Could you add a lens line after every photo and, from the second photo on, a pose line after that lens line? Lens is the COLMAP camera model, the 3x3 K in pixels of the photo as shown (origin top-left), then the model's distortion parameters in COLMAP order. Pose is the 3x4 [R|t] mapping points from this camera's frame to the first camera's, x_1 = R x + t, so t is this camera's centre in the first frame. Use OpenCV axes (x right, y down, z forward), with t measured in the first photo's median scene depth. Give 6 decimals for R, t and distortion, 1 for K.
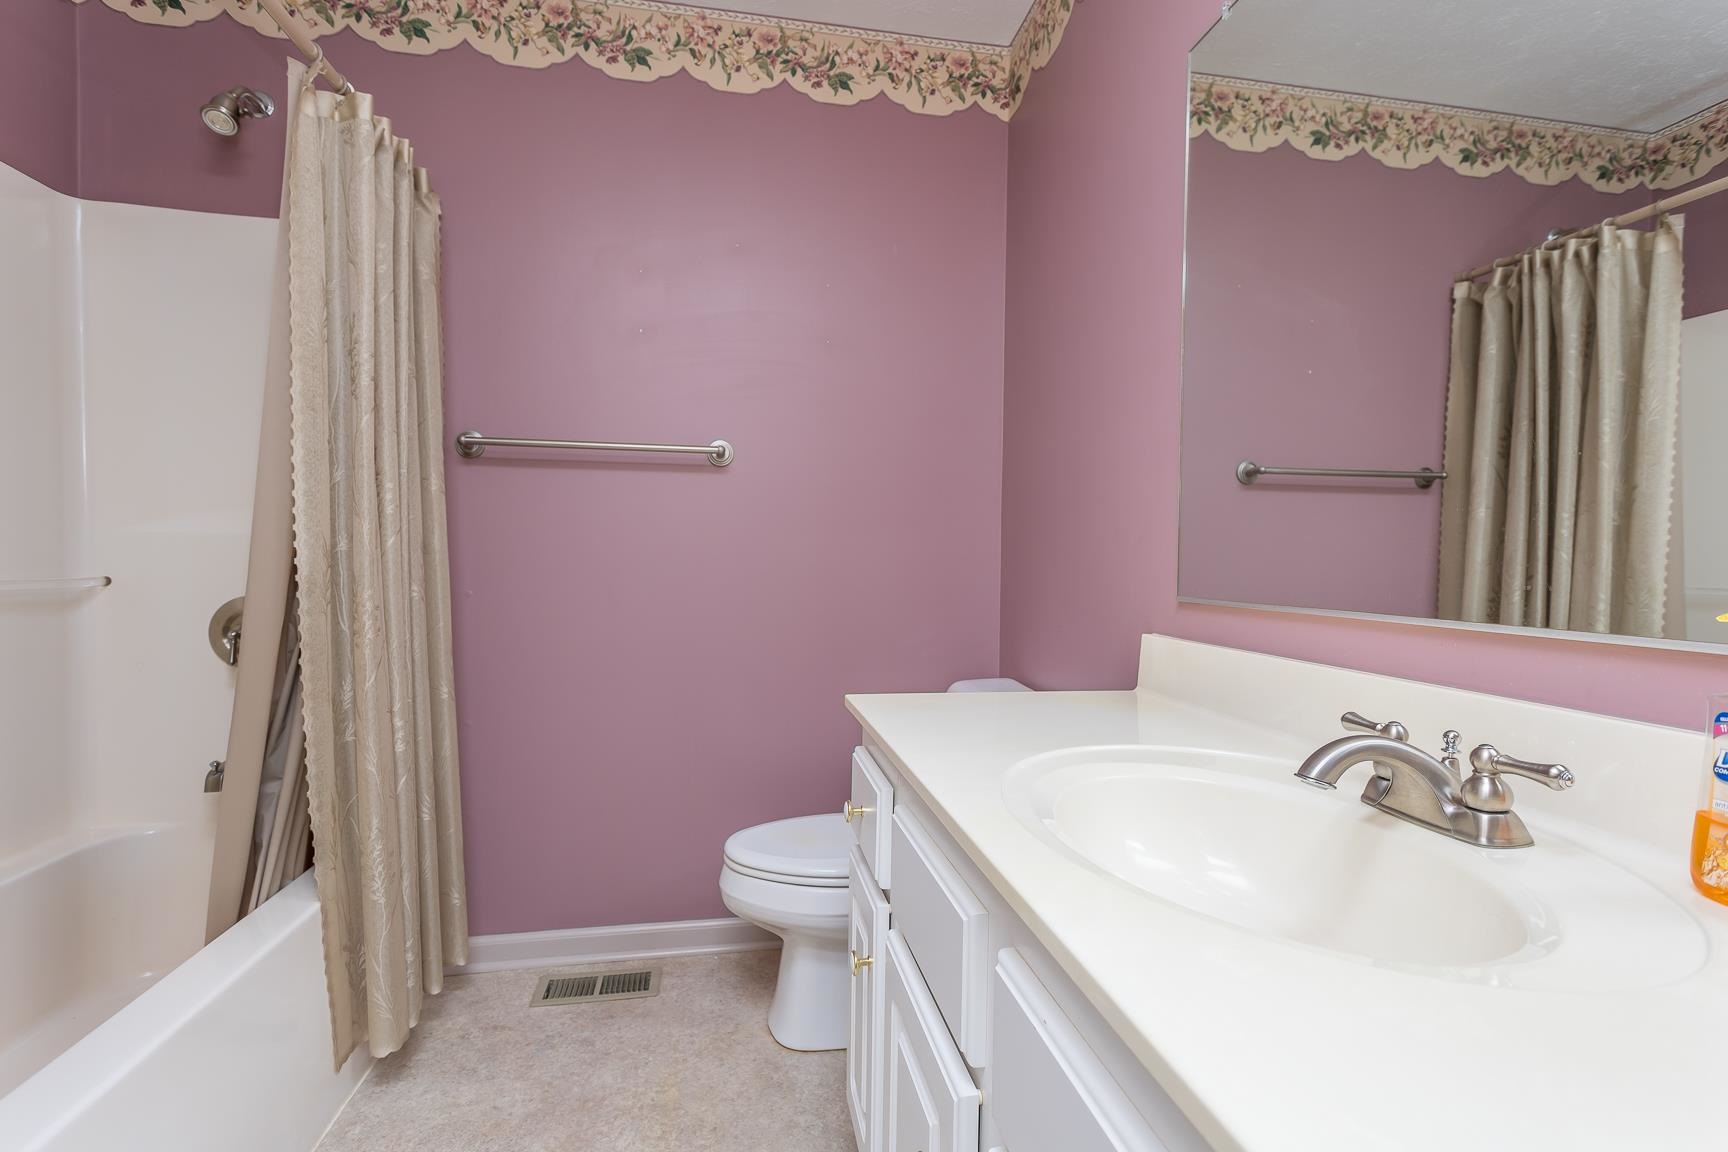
lens RADIAL K [[822.7, 0, 867.5], [0, 822.7, 584.7], [0, 0, 1]] dist [0.001376, 0.002373]
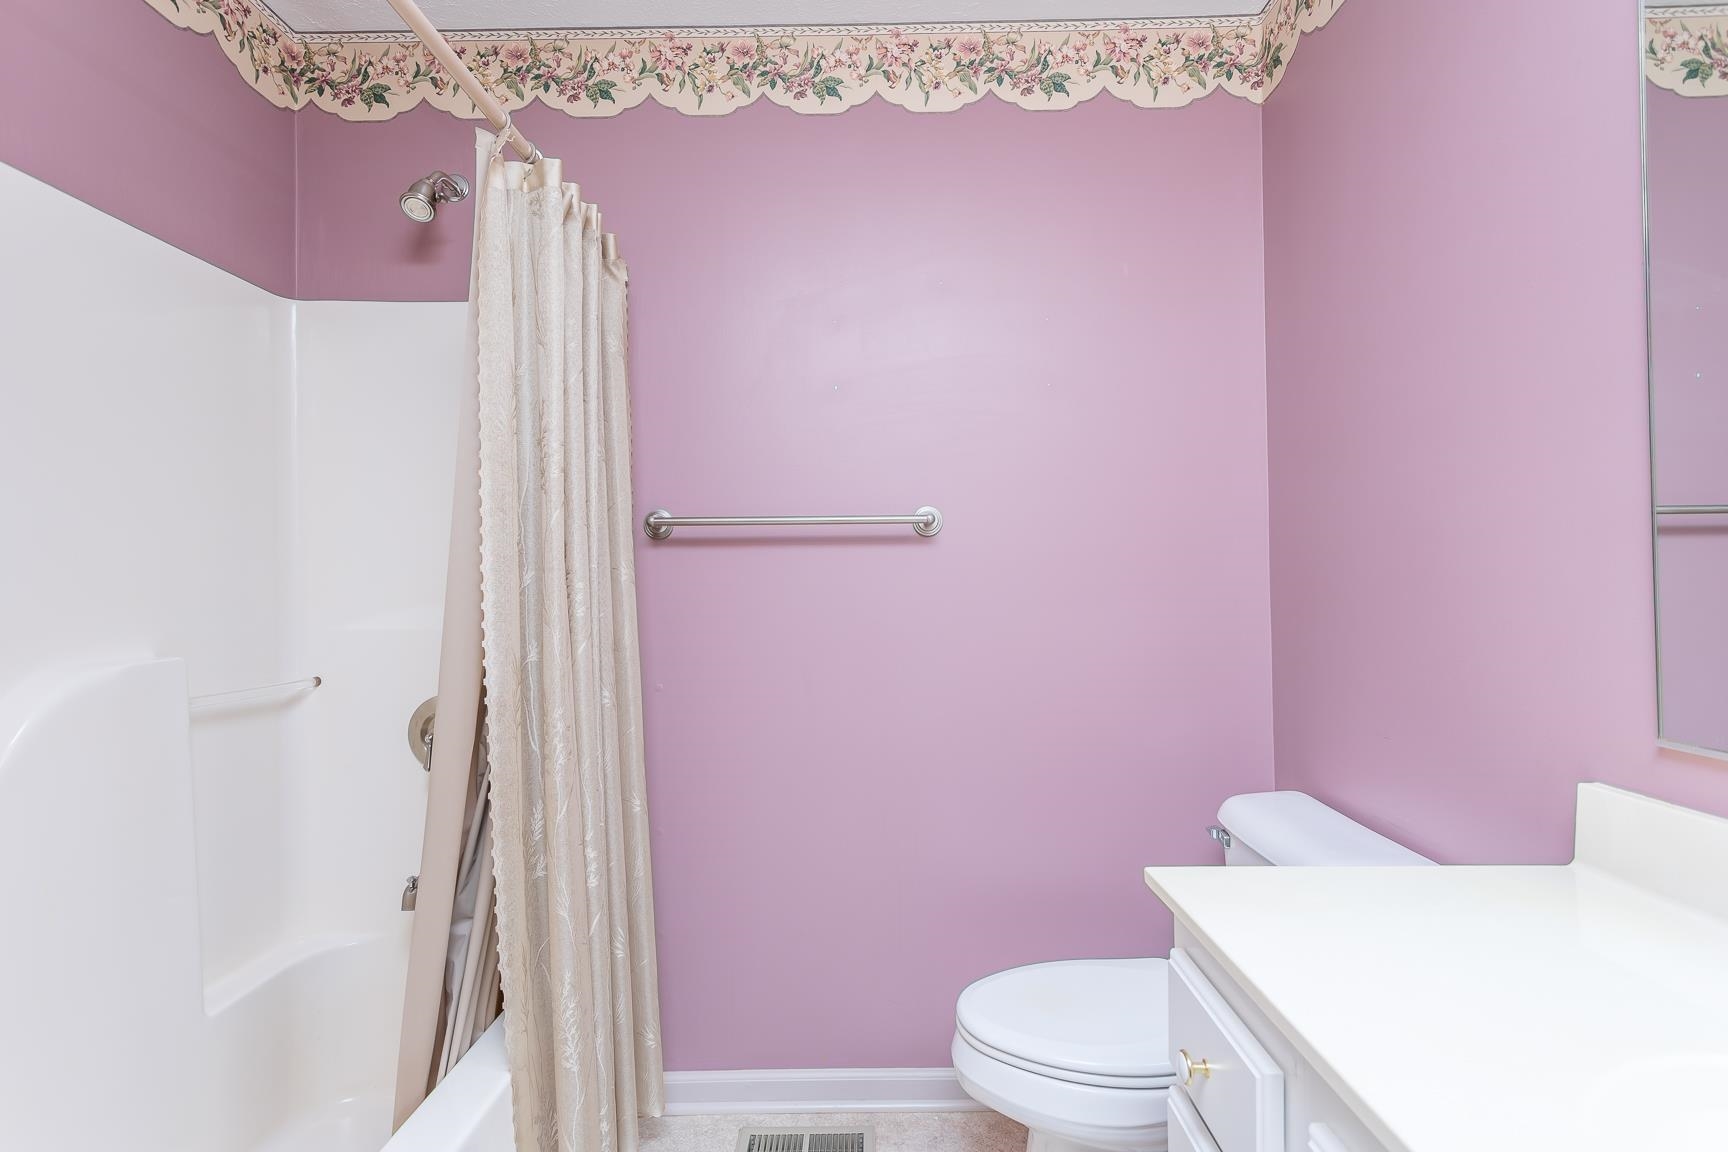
lens RADIAL K [[822.7, 0, 859.9], [0, 822.7, 579.7], [0, 0, 1]] dist [0.001376, 0.002373]
pose [[0.981248, -0.025103, -0.191107, -0.106385], [0.018490, 0.999170, -0.036310, -0.085149], [0.191860, 0.032095, 0.980897, 0.173386]]
